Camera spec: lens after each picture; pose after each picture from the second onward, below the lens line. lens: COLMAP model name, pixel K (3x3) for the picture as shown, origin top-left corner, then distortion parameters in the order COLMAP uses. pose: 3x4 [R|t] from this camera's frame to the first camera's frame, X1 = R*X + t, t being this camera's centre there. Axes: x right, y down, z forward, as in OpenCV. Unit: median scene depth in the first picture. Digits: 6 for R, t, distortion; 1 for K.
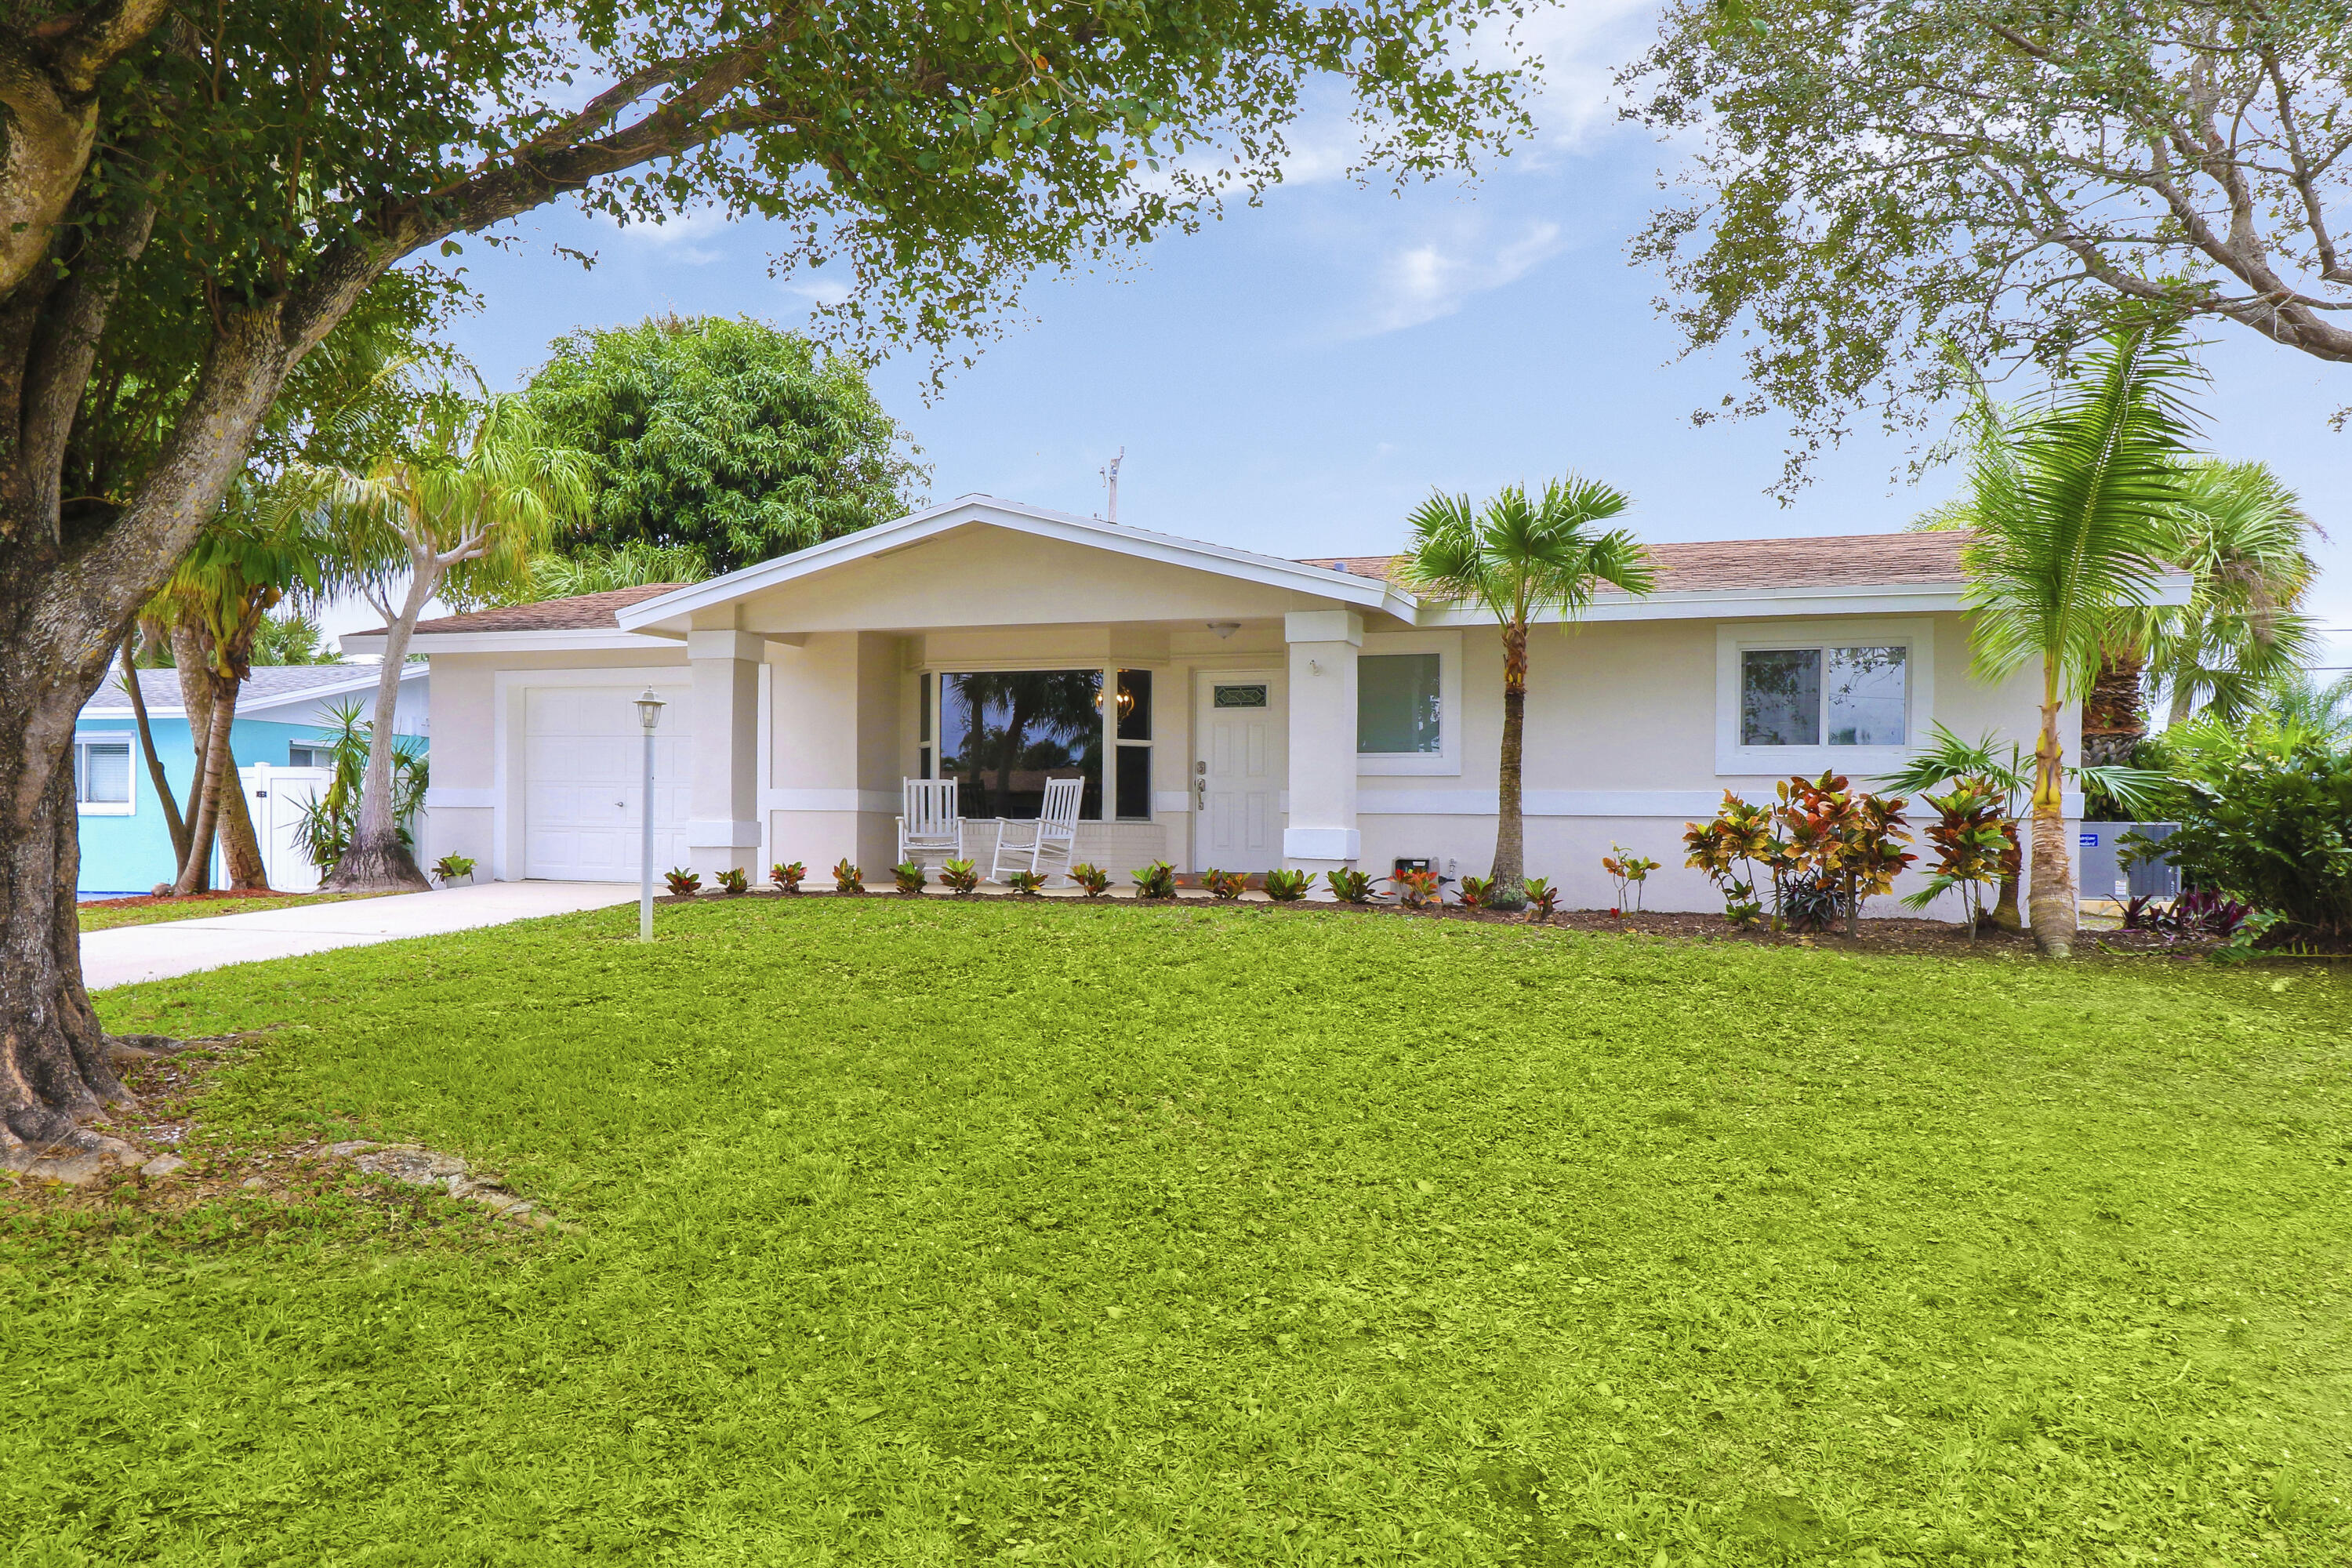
lens RADIAL K [[1122.1, 0, 1180.9], [0, 1122.1, 780.4], [0, 0, 1]] dist [-0.016337, -0.000442]
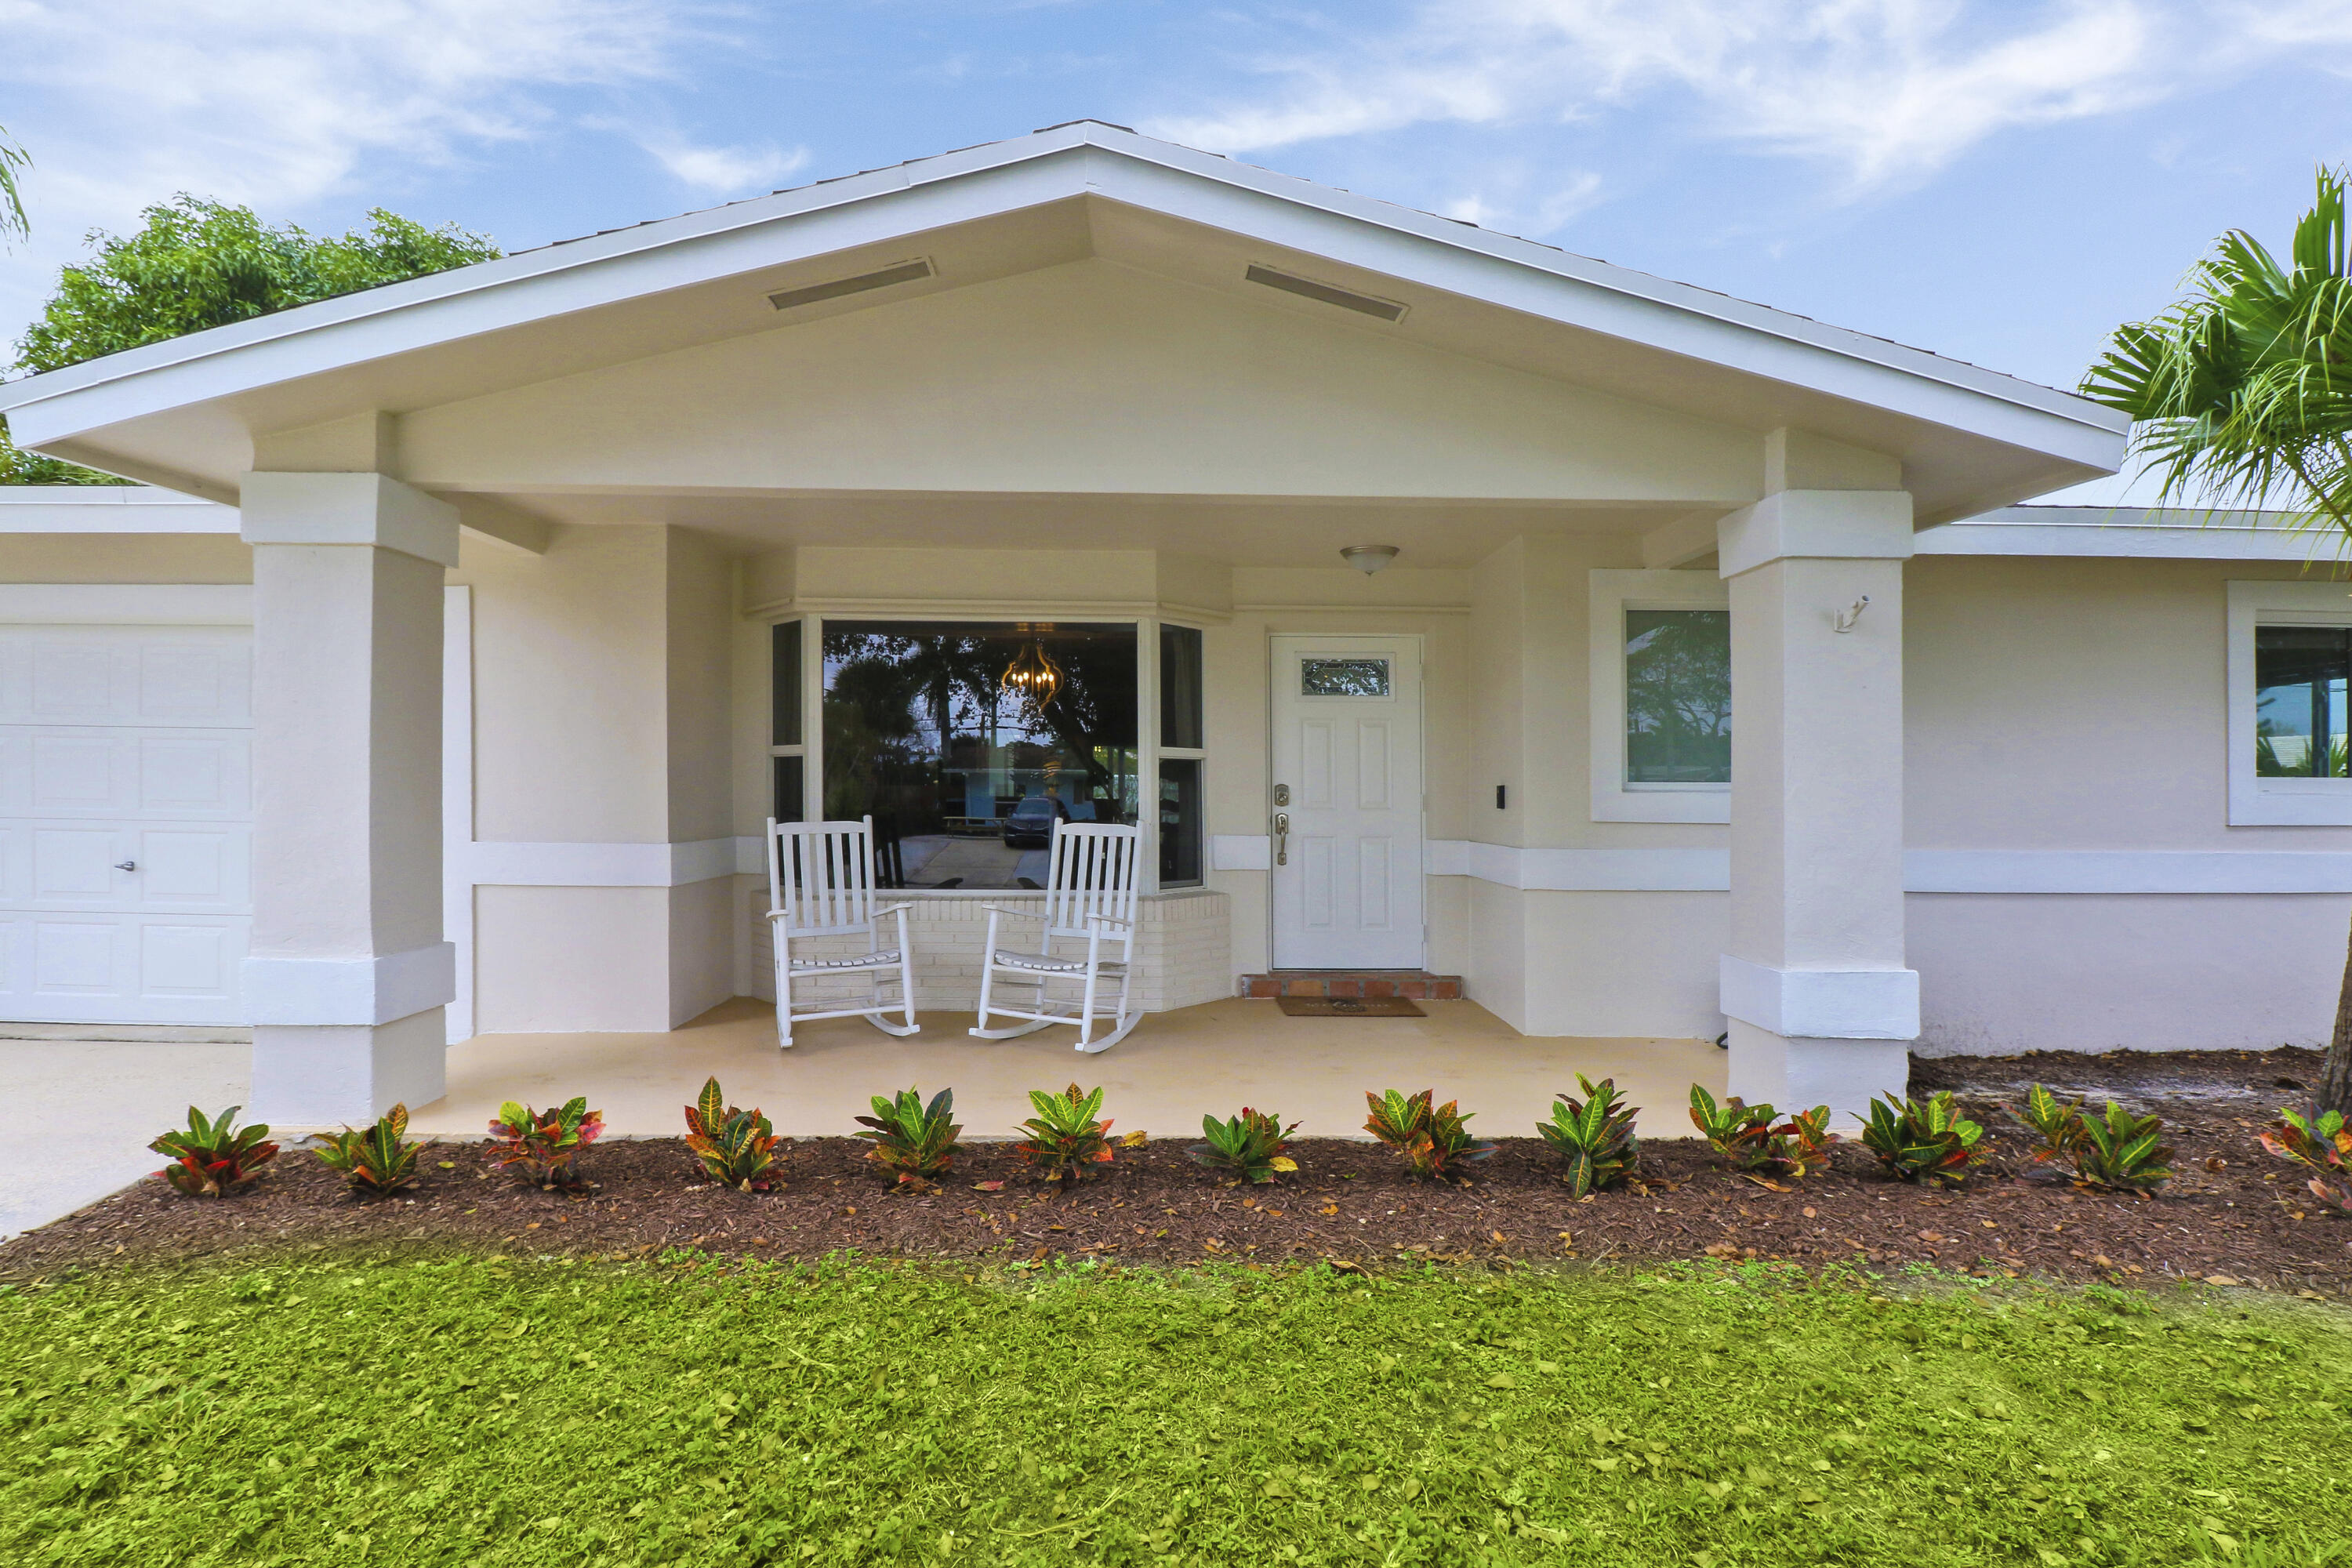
lens RADIAL K [[1112.3, 0, 1156.4], [0, 1112.3, 764.8], [0, 0, 1]] dist [0.001341, -0.000950]
pose [[0.977118, 0.003279, 0.212673, -0.181655], [-0.005111, 0.999954, 0.008063, -0.033628], [-0.212637, -0.008966, 0.977090, 0.473353]]
